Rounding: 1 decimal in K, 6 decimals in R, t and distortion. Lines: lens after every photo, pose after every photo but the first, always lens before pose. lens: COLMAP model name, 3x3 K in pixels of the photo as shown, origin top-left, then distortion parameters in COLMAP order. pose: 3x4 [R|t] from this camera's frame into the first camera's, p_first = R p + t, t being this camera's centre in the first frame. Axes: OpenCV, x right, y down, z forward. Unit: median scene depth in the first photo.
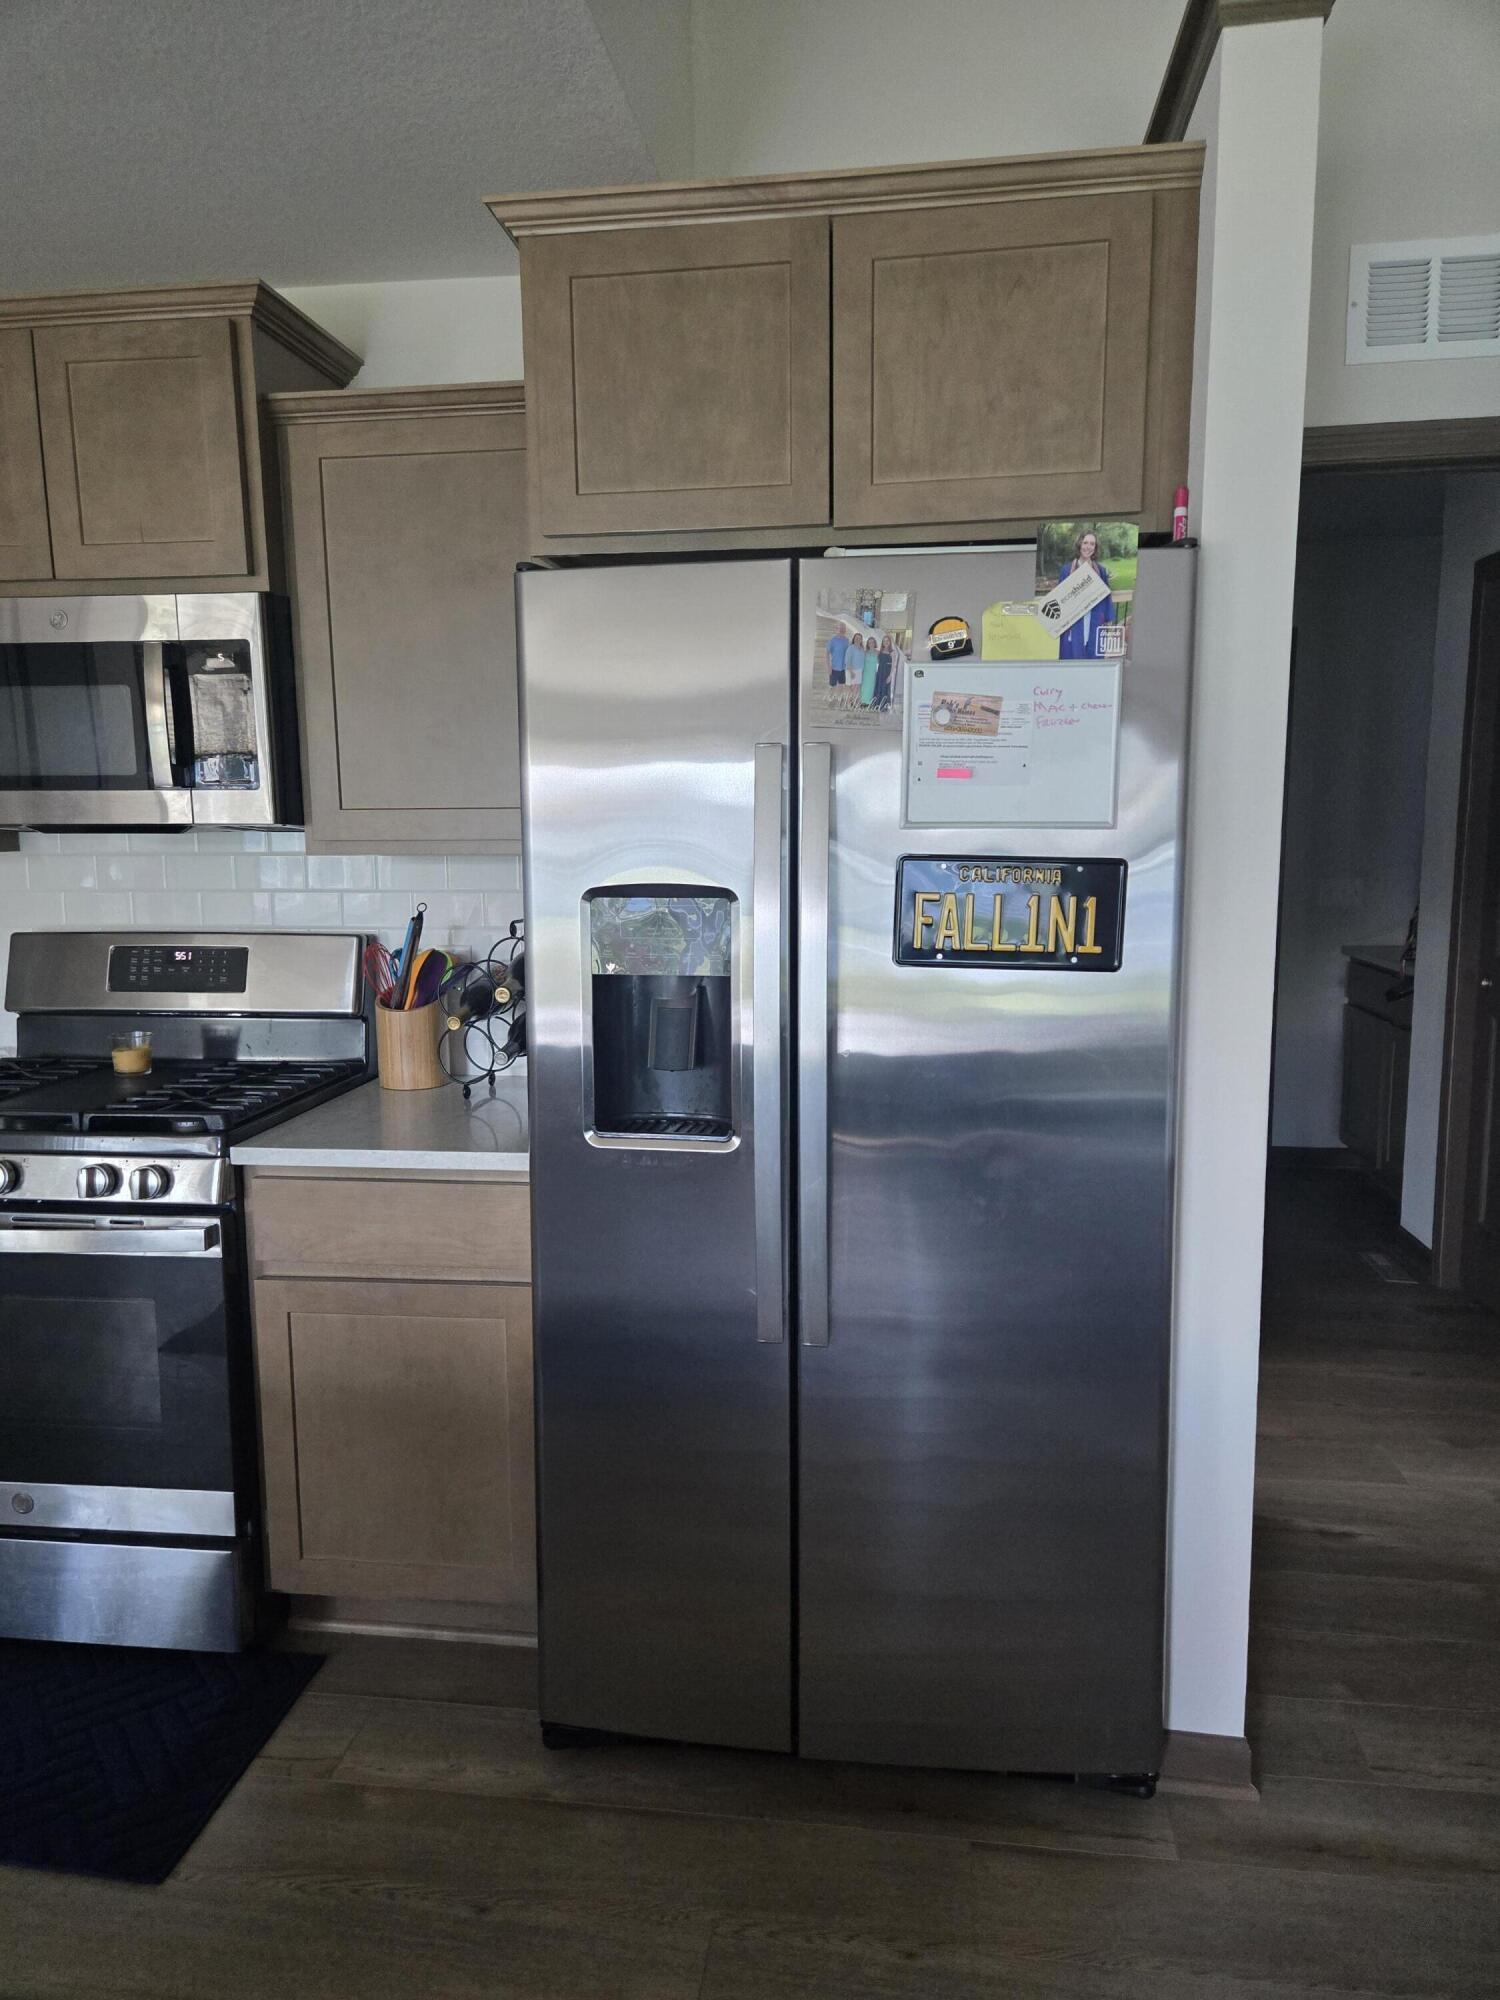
lens RADIAL K [[1332.1, 0, 743.0], [0, 1332.1, 1001.0], [0, 0, 1]] dist [0.093924, -0.085138]
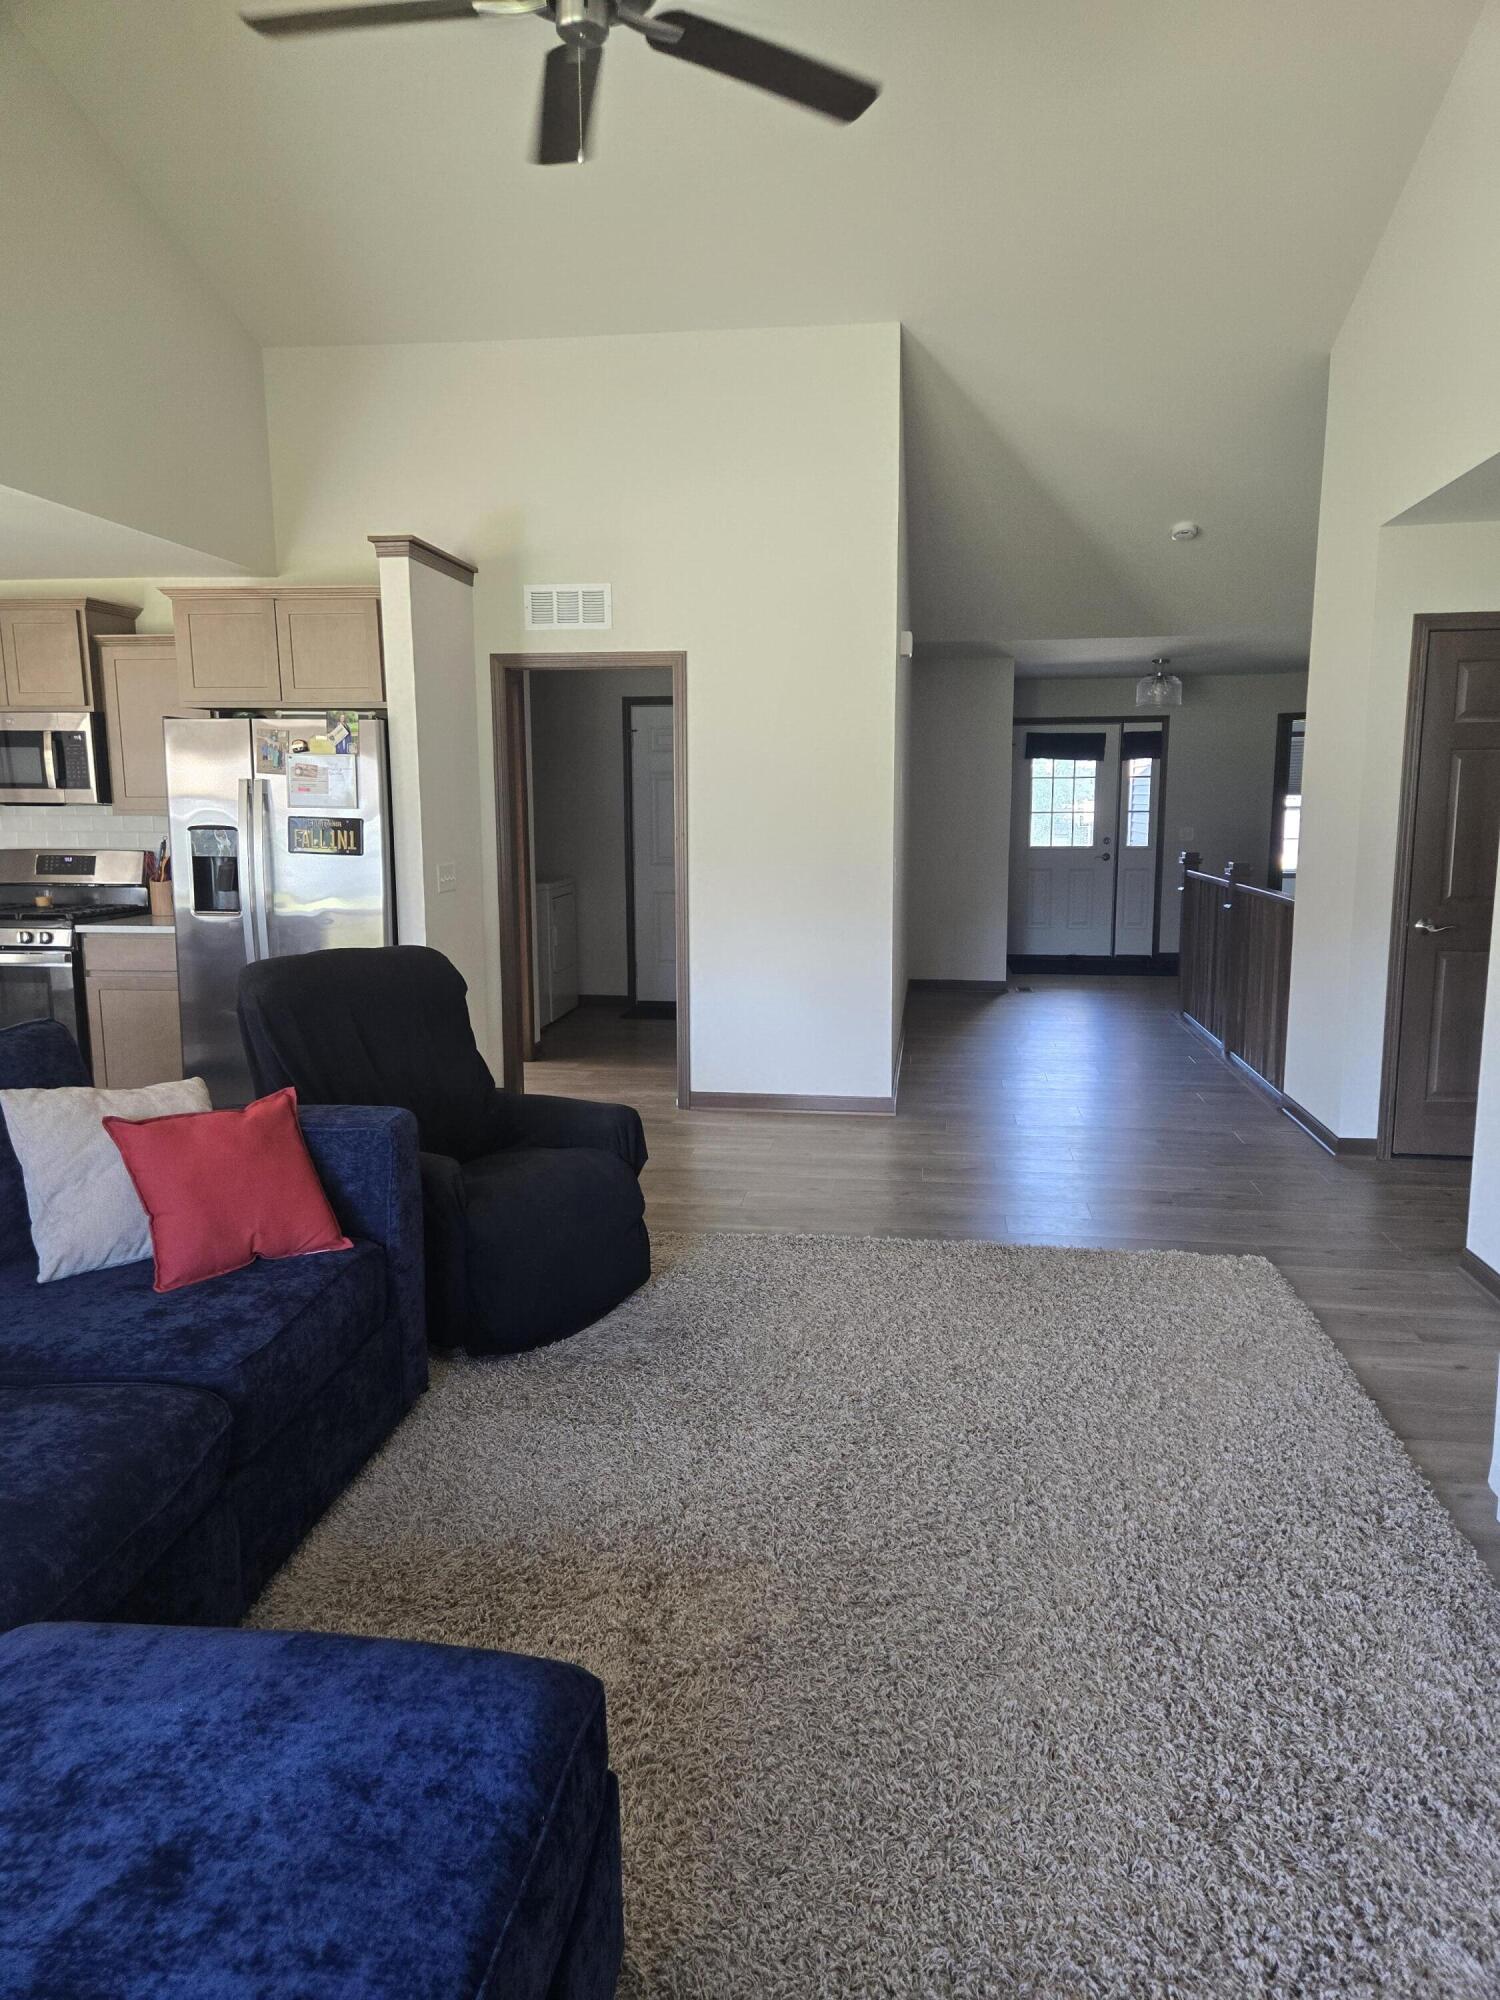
lens RADIAL K [[1332.1, 0, 743.0], [0, 1332.1, 1001.0], [0, 0, 1]] dist [0.093924, -0.085138]
pose [[0.999972, 0.006359, 0.003832, 0.872045], [-0.006427, 0.999820, 0.017850, 0.189889], [-0.003718, -0.017874, 0.999833, -1.579931]]
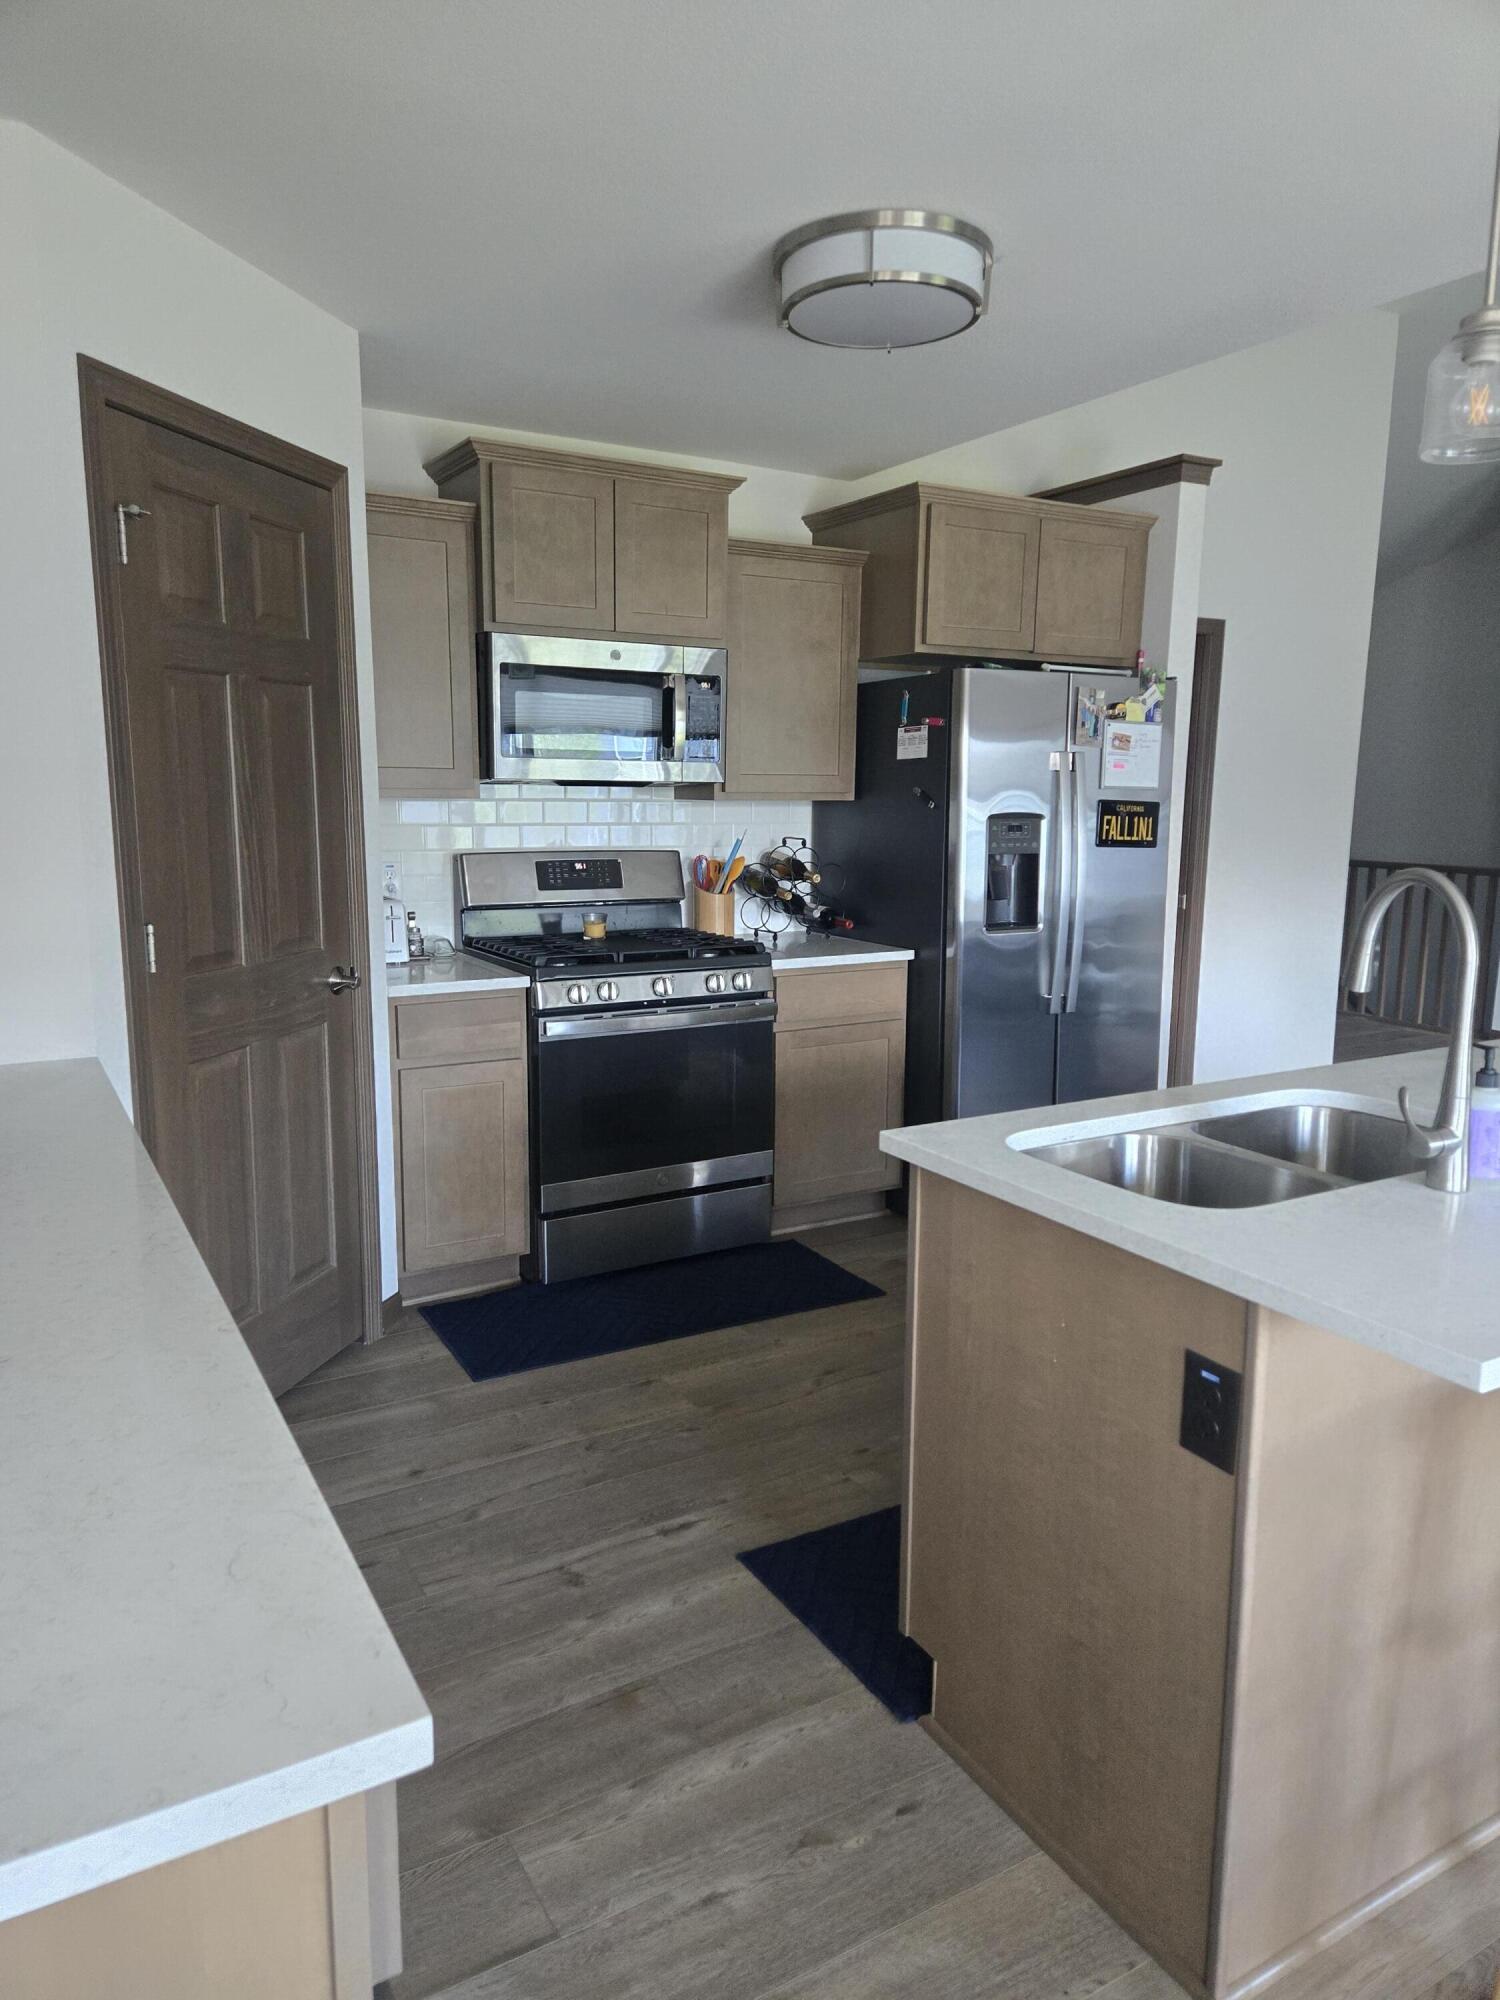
lens RADIAL K [[1323.2, 0, 752.7], [0, 1323.2, 993.7], [0, 0, 1]] dist [0.089749, -0.079254]
pose [[0.788065, -0.078325, 0.610589, -1.417496], [0.064994, 0.996915, 0.043996, 0.069023], [-0.612152, 0.005013, 0.790724, -0.383416]]
